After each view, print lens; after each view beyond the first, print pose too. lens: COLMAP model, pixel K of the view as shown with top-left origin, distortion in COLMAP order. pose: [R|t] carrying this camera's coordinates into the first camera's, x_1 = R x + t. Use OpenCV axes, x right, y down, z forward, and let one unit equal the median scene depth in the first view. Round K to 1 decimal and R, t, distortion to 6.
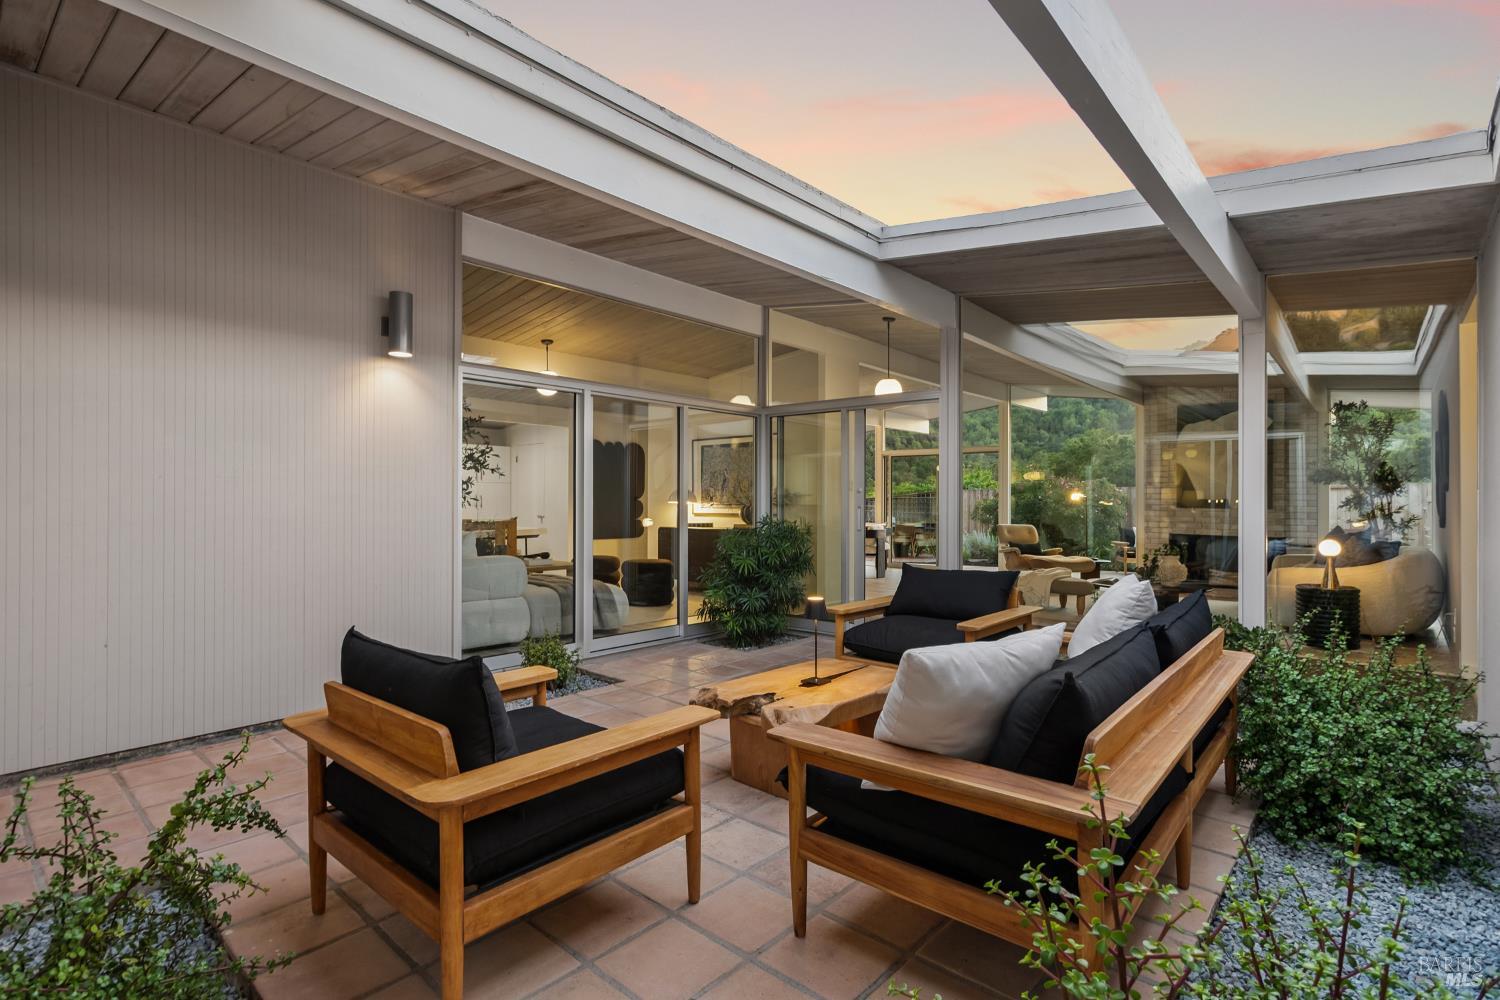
lens RADIAL K [[736.7, 0, 750.0], [0, 736.7, 500.0], [0, 0, 1]] dist [-0.001762, -0.000470]
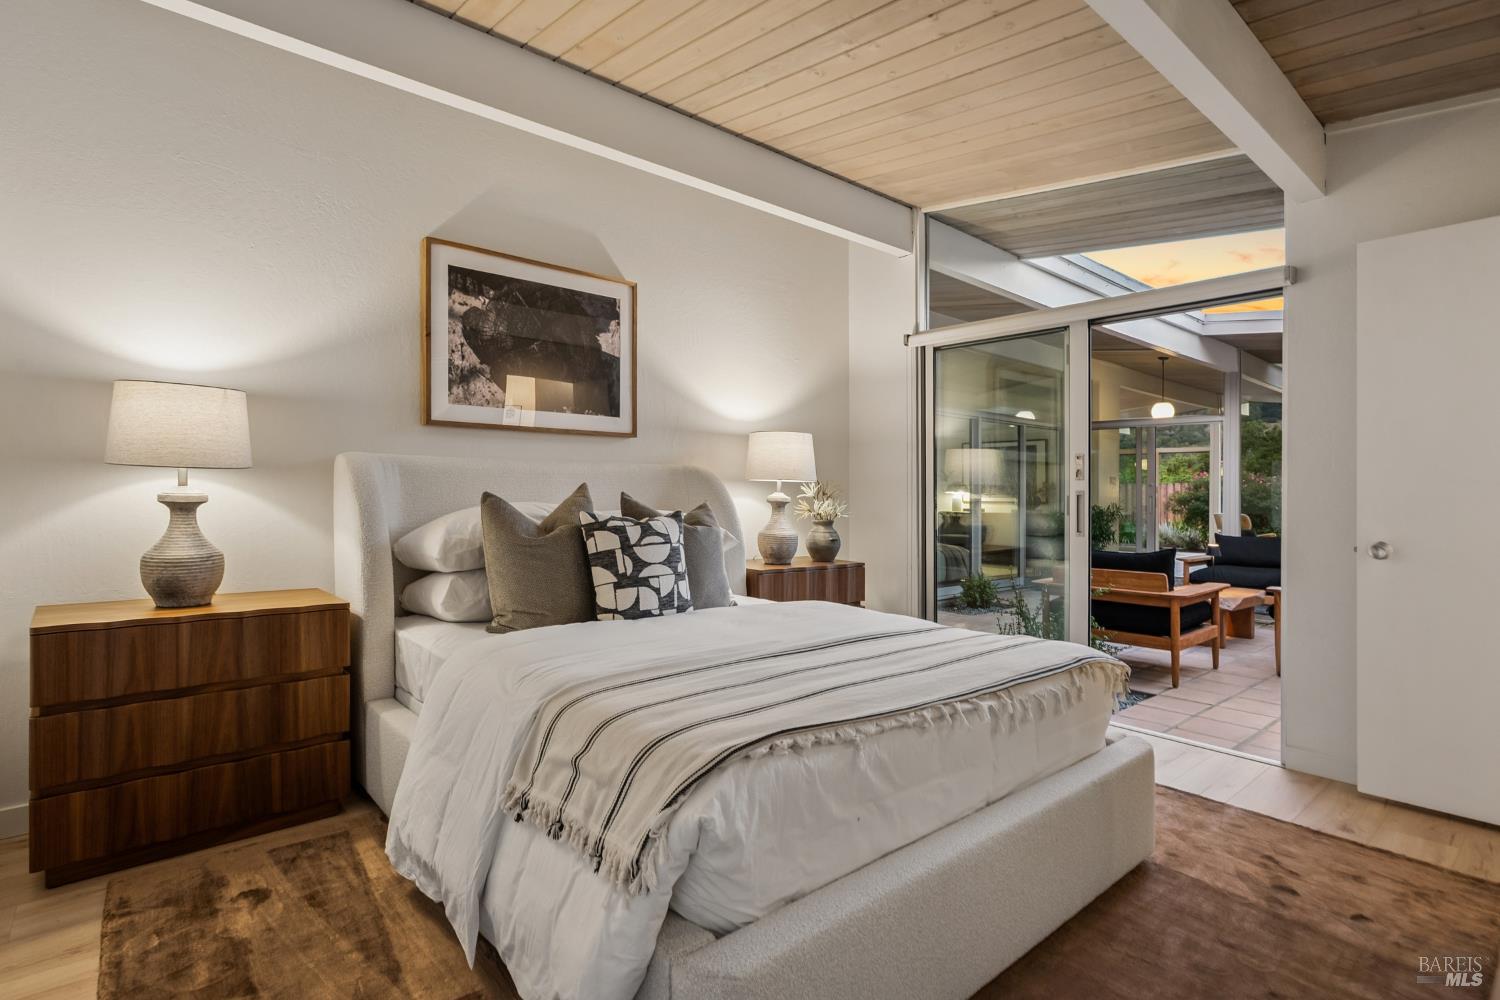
lens RADIAL K [[736.7, 0, 750.0], [0, 736.7, 500.0], [0, 0, 1]] dist [-0.001762, -0.000470]
pose [[0.990122, 0.007555, -0.140005, -0.333210], [-0.006008, 0.999916, 0.011470, 0.003632], [0.140080, -0.010516, 0.990084, -0.402489]]
